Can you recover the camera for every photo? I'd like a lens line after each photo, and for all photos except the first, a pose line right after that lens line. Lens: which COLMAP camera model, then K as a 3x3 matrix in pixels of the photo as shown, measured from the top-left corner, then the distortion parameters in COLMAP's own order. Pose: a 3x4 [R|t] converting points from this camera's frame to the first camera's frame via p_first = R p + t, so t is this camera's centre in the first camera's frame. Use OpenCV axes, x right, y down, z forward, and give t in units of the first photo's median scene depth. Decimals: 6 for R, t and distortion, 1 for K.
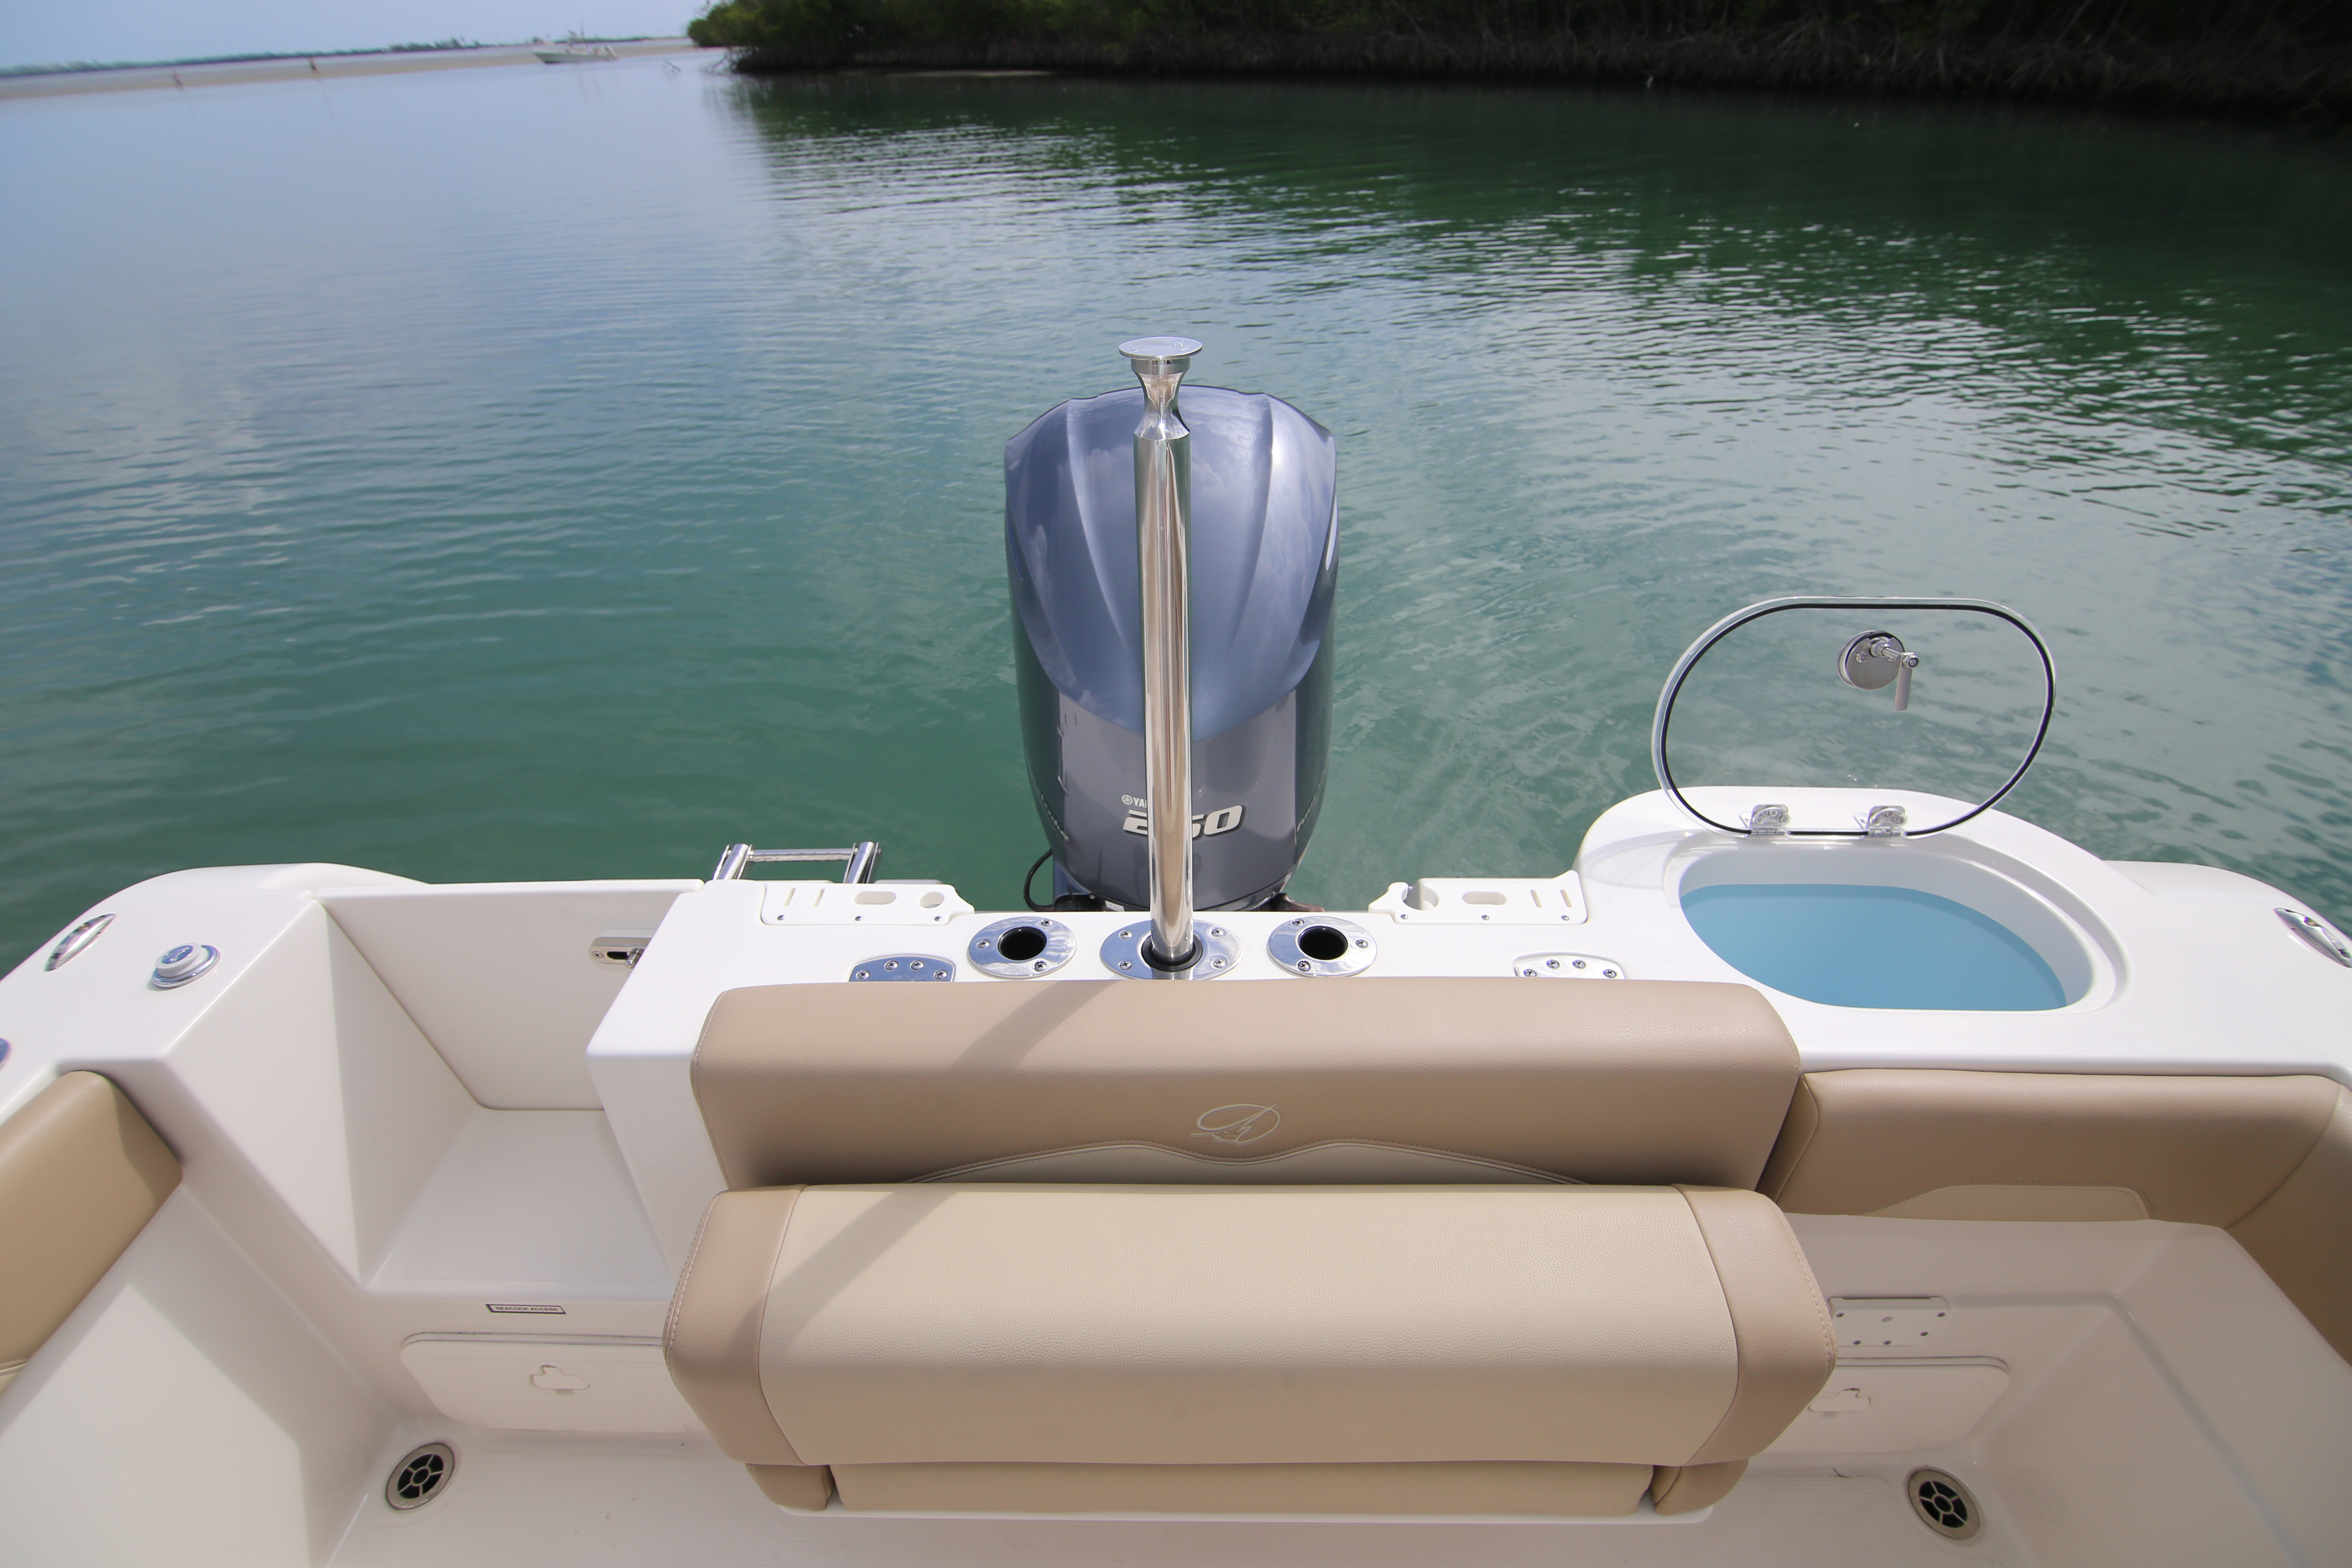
lens RADIAL K [[1054.6, 0, 1149.3], [0, 1054.6, 780.7], [0, 0, 1]] dist [-0.001965, -0.000784]
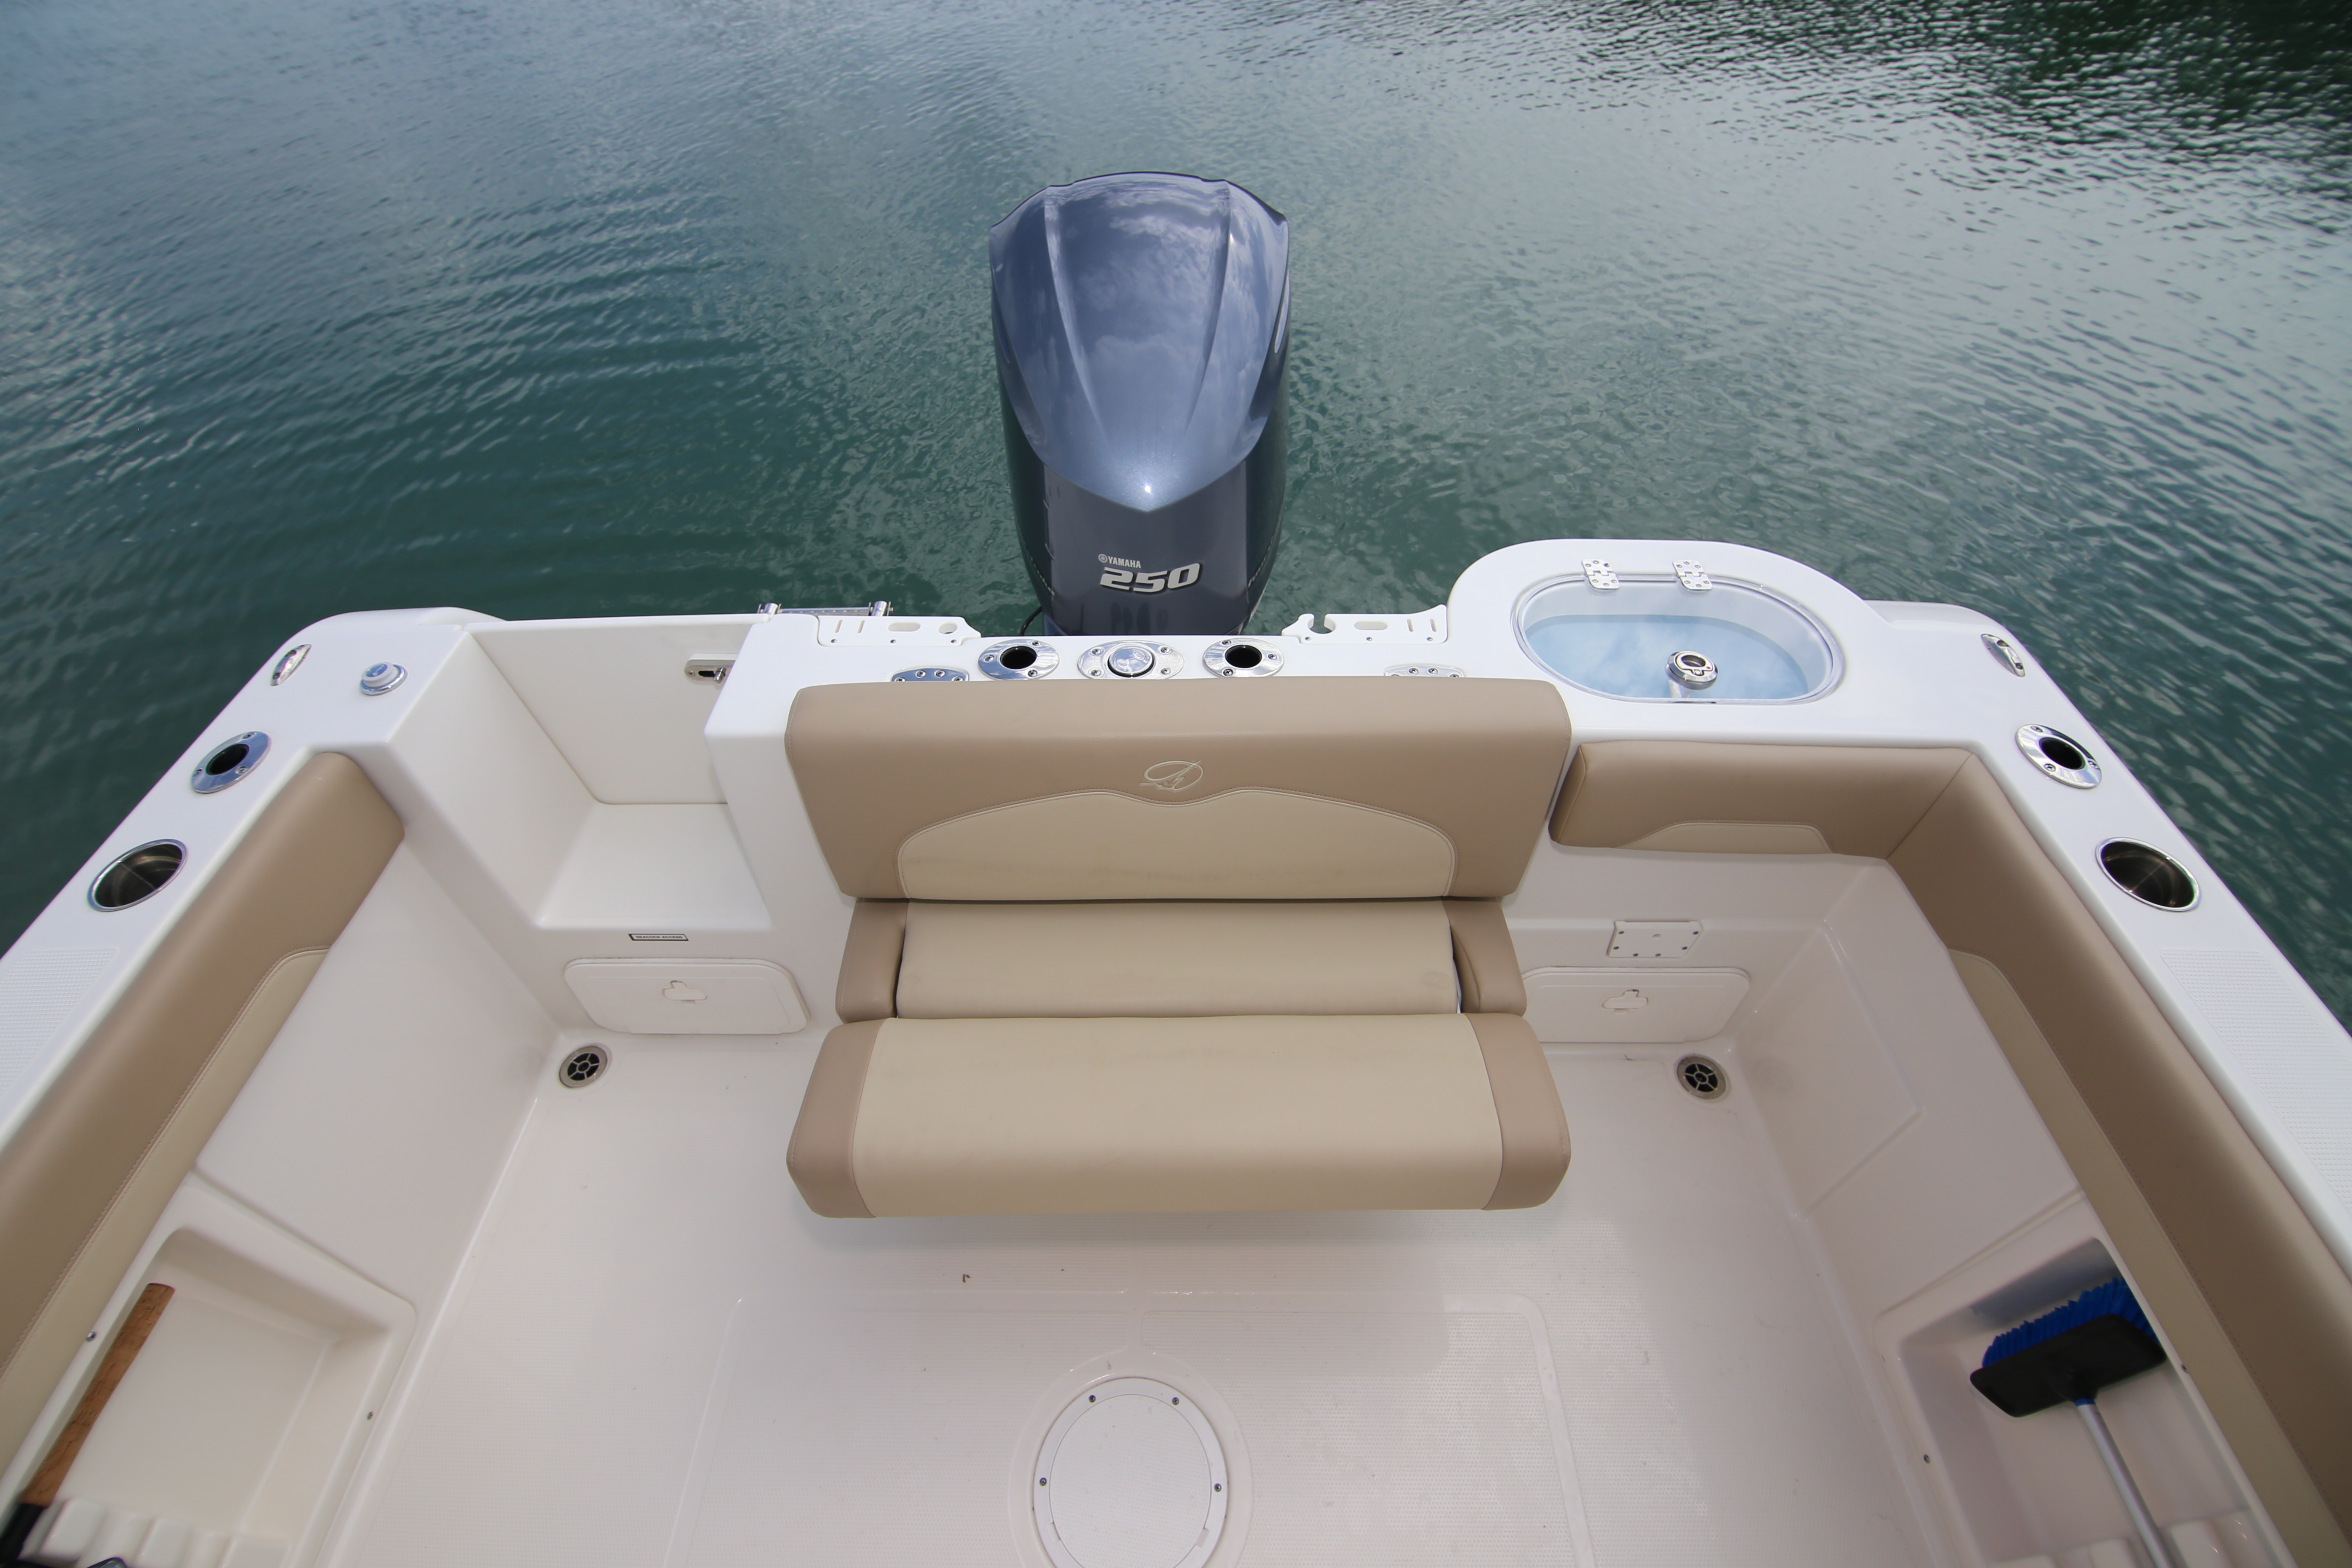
lens RADIAL K [[1054.6, 0, 1149.3], [0, 1054.6, 780.7], [0, 0, 1]] dist [-0.001965, -0.000784]
pose [[0.999960, -0.004391, 0.007839, 0.029857], [0.002711, 0.979229, 0.202739, 0.032073], [-0.008567, -0.202710, 0.979201, -0.297884]]
